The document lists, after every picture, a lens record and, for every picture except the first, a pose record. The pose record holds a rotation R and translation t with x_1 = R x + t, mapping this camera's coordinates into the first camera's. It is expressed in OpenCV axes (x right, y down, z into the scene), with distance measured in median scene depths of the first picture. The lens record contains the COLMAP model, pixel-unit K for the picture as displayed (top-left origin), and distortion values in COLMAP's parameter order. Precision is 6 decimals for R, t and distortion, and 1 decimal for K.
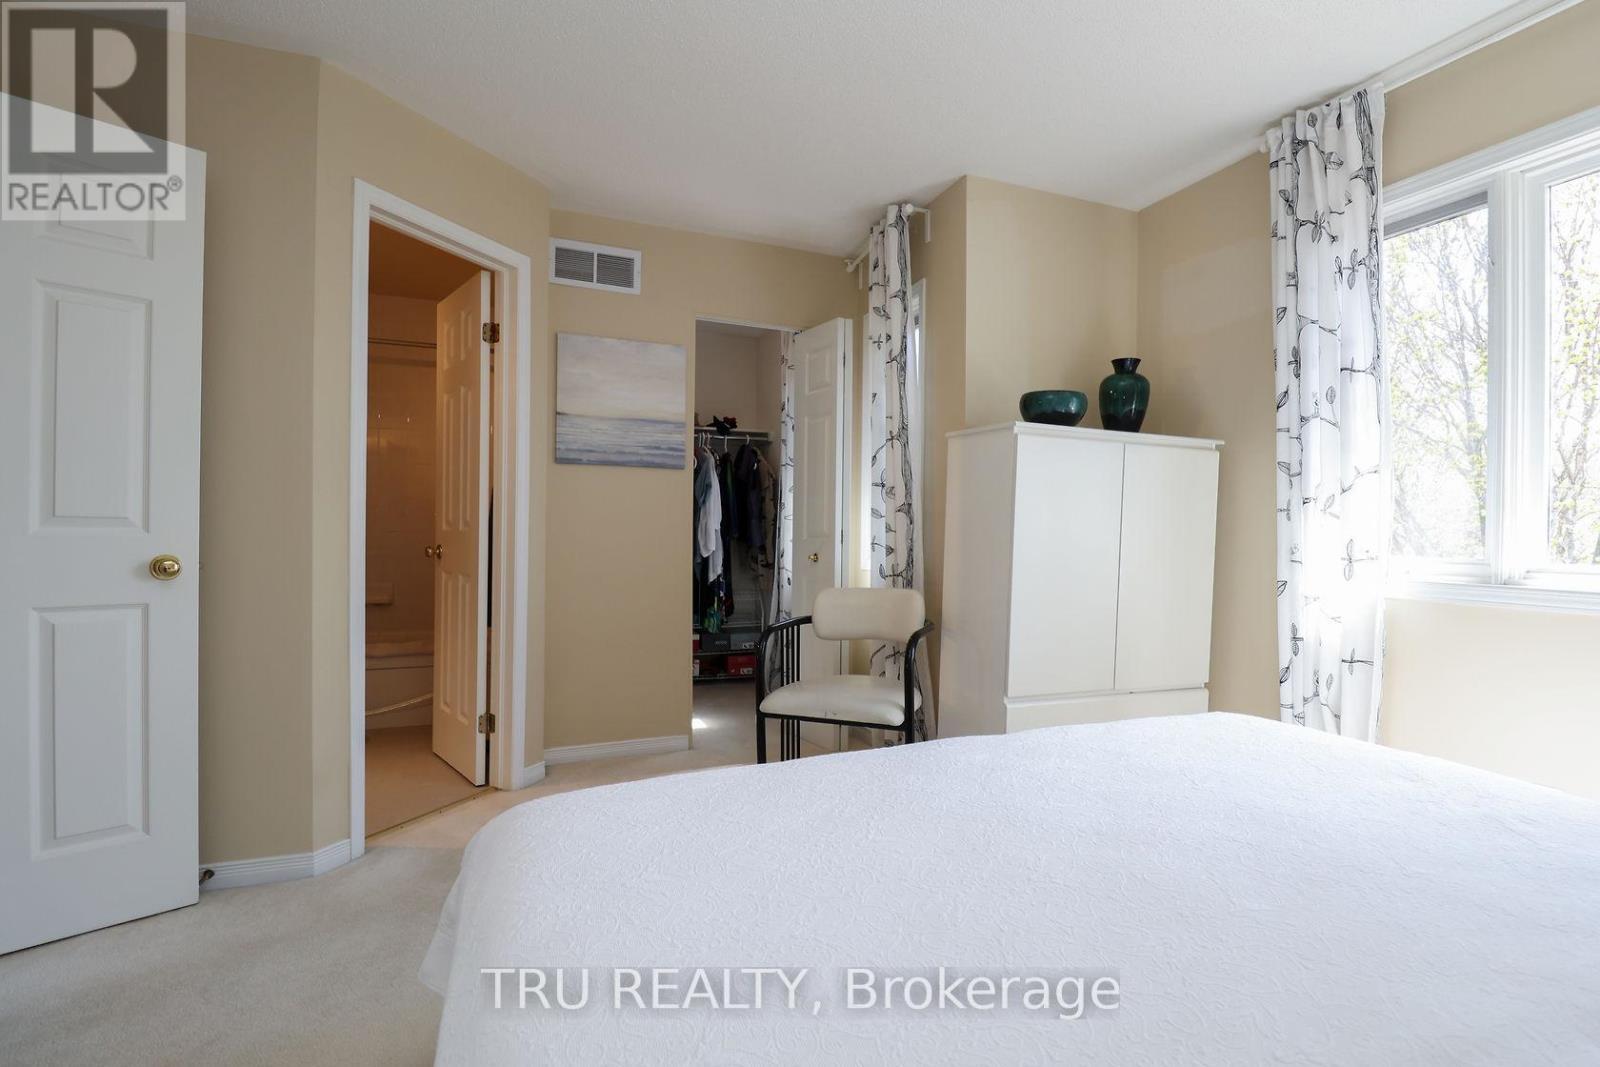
lens RADIAL K [[759.3, 0, 818.4], [0, 759.3, 535.8], [0, 0, 1]] dist [0.002480, -0.016997]
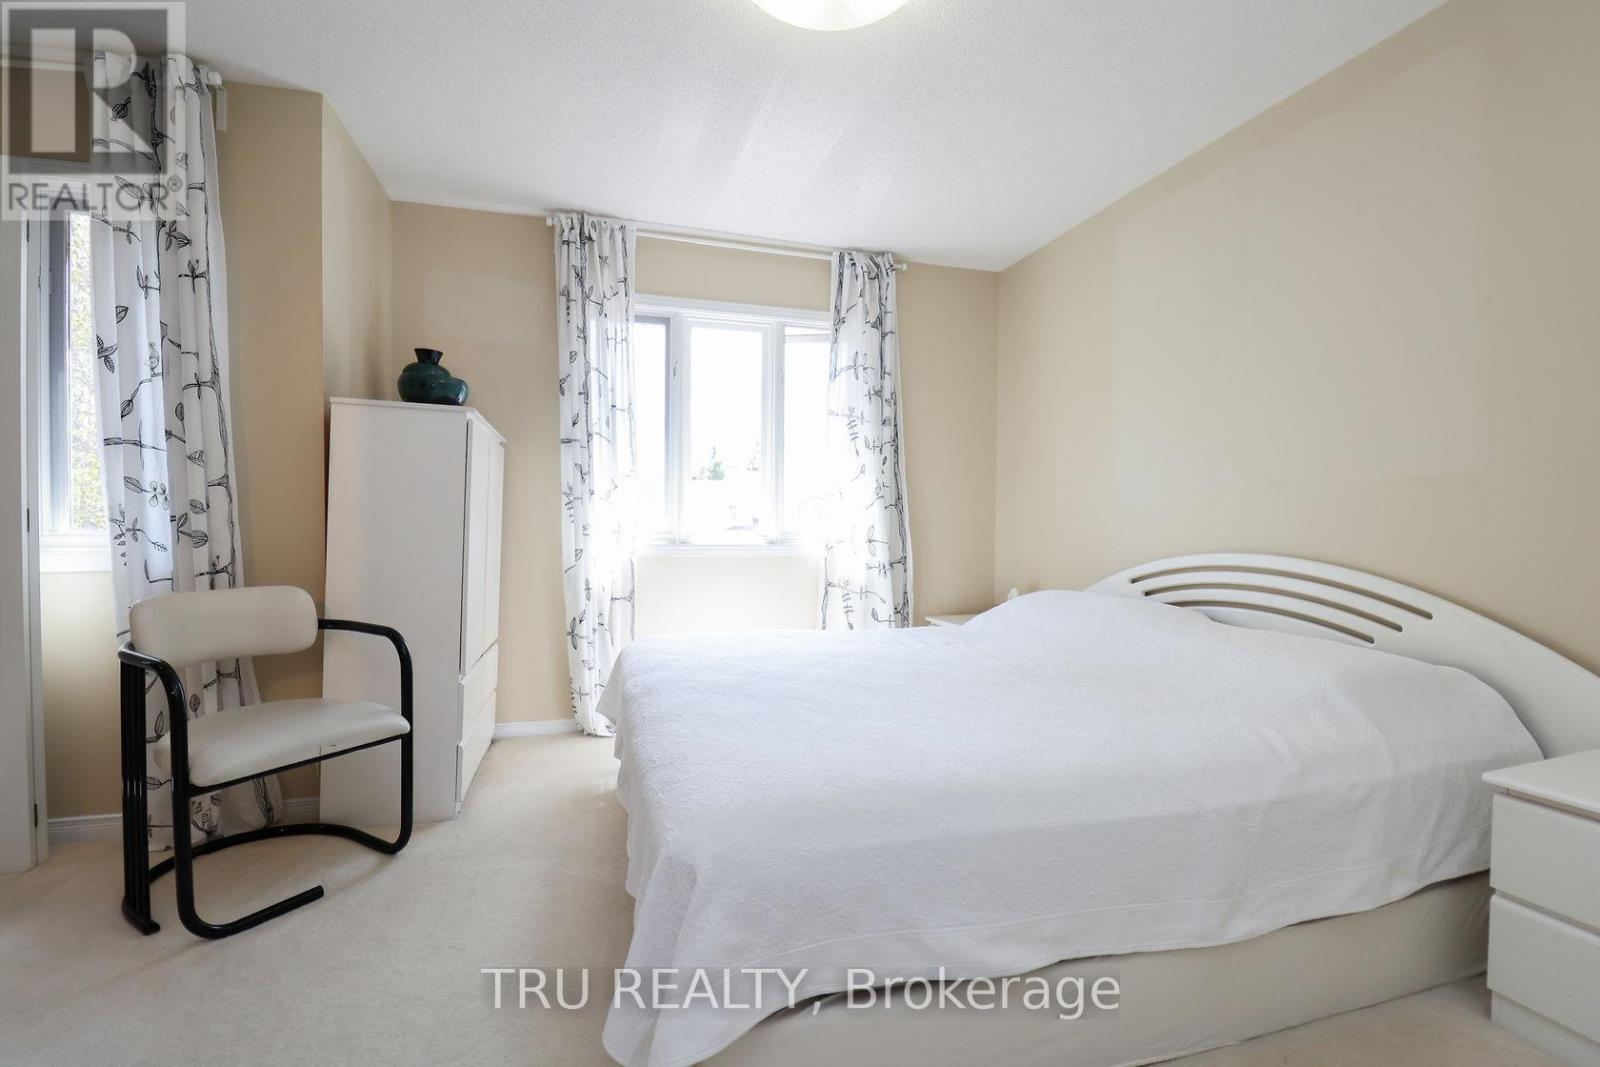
lens RADIAL K [[743.1, 0, 820.3], [0, 743.1, 534.0], [0, 0, 1]] dist [-0.001775, -0.013527]
pose [[0.078564, -0.028041, 0.996515, -0.721466], [-0.001291, 0.999601, 0.028230, -0.007593], [-0.996908, -0.003504, 0.078496, 0.454552]]
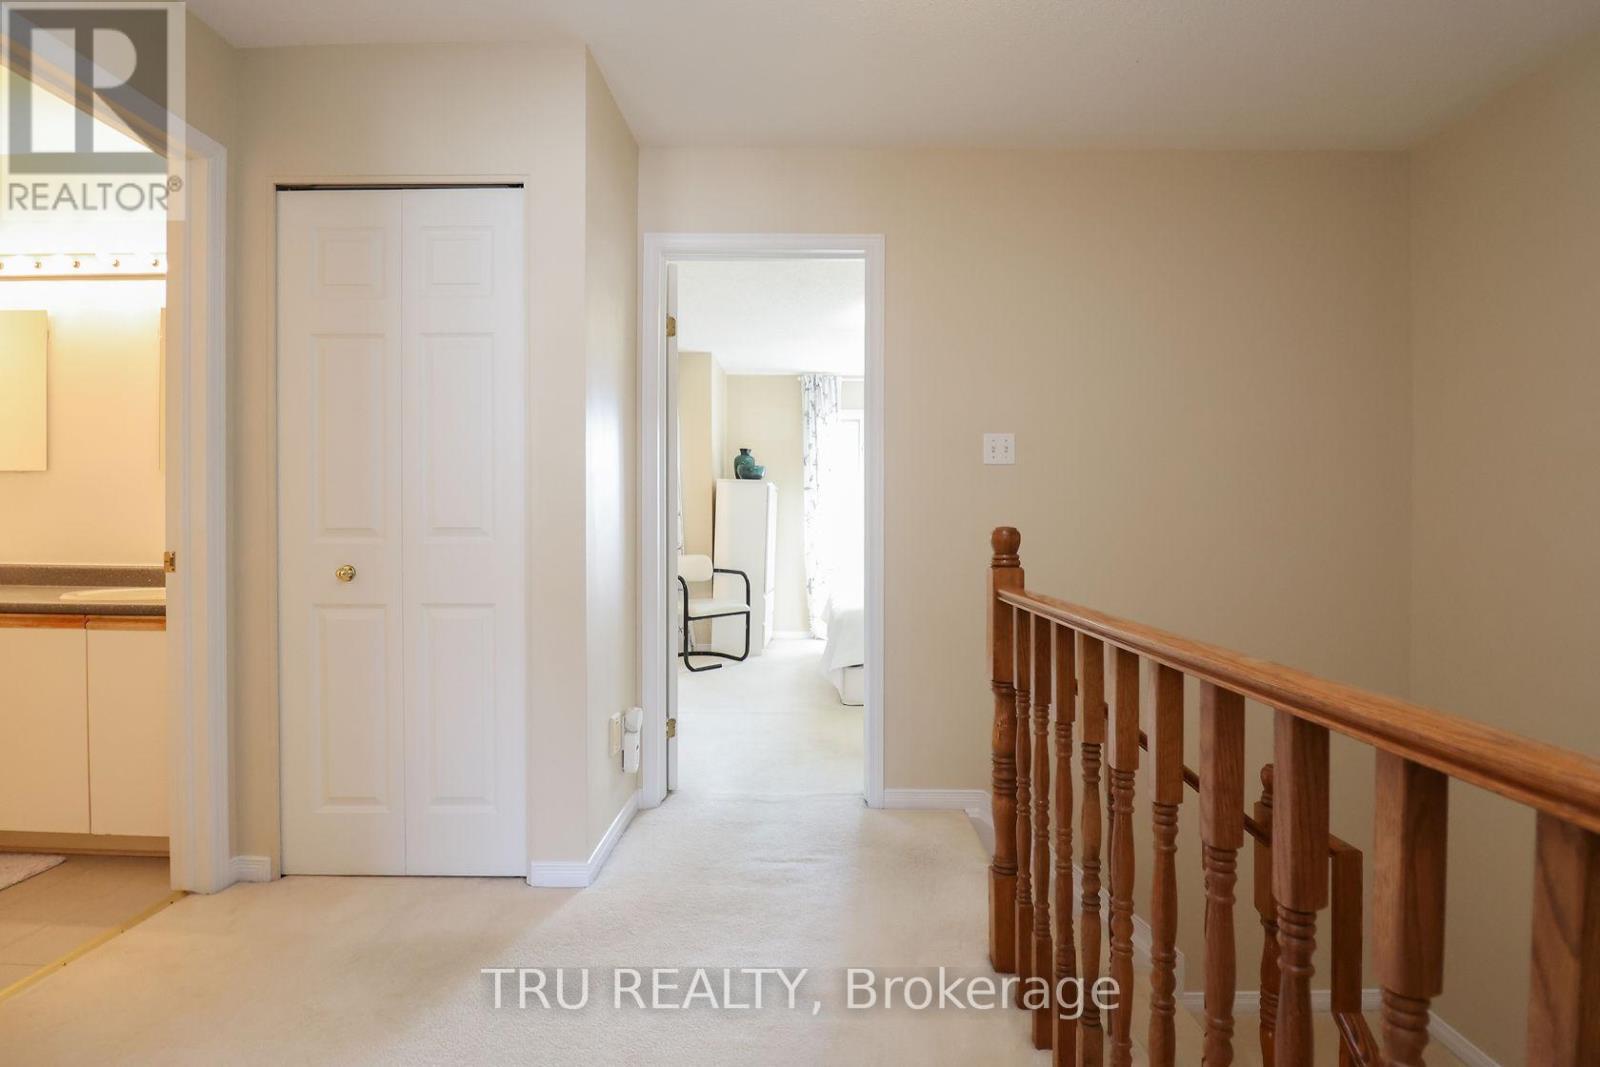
lens RADIAL K [[759.3, 0, 818.4], [0, 759.3, 535.8], [0, 0, 1]] dist [0.002480, -0.016997]
pose [[0.378647, -0.014138, 0.925433, -1.939325], [0.002896, 0.999897, 0.014091, -0.010068], [-0.925537, -0.002655, 0.378648, -0.059001]]
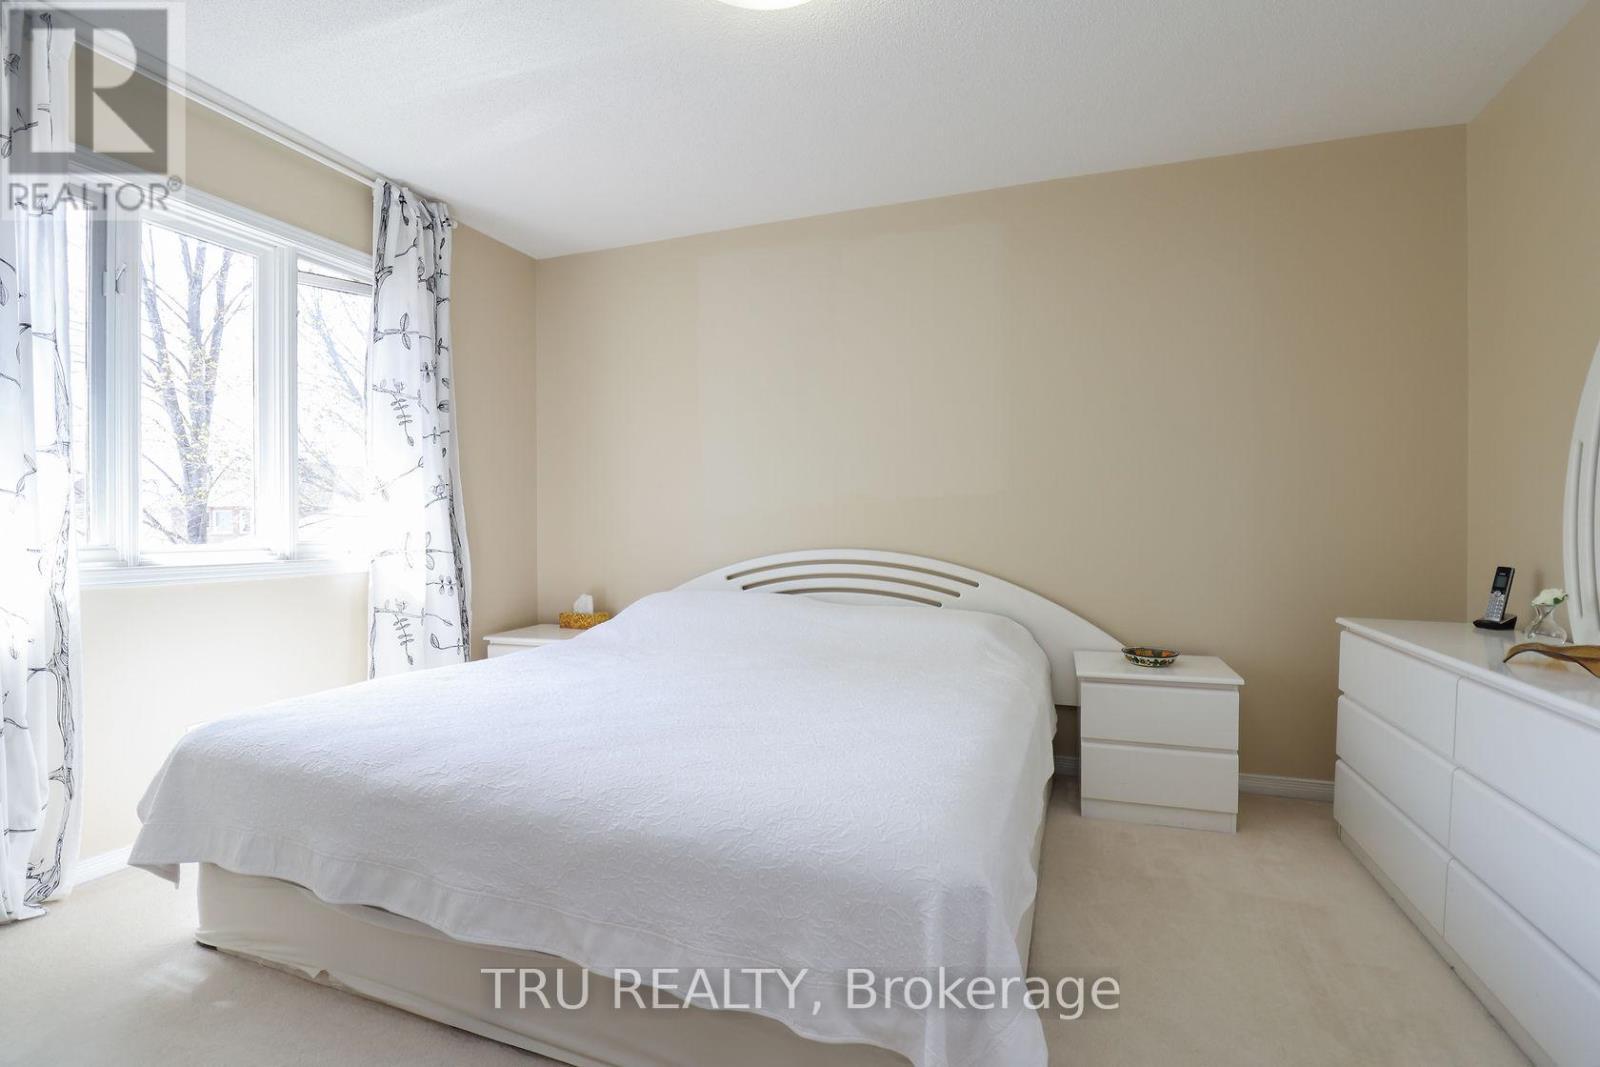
lens RADIAL K [[759.3, 0, 818.4], [0, 759.3, 535.8], [0, 0, 1]] dist [0.002480, -0.016997]
pose [[-0.753321, -0.019838, 0.657354, -0.506161], [-0.004320, 0.999673, 0.025218, -0.010754], [-0.657639, 0.016157, -0.753160, 1.010385]]
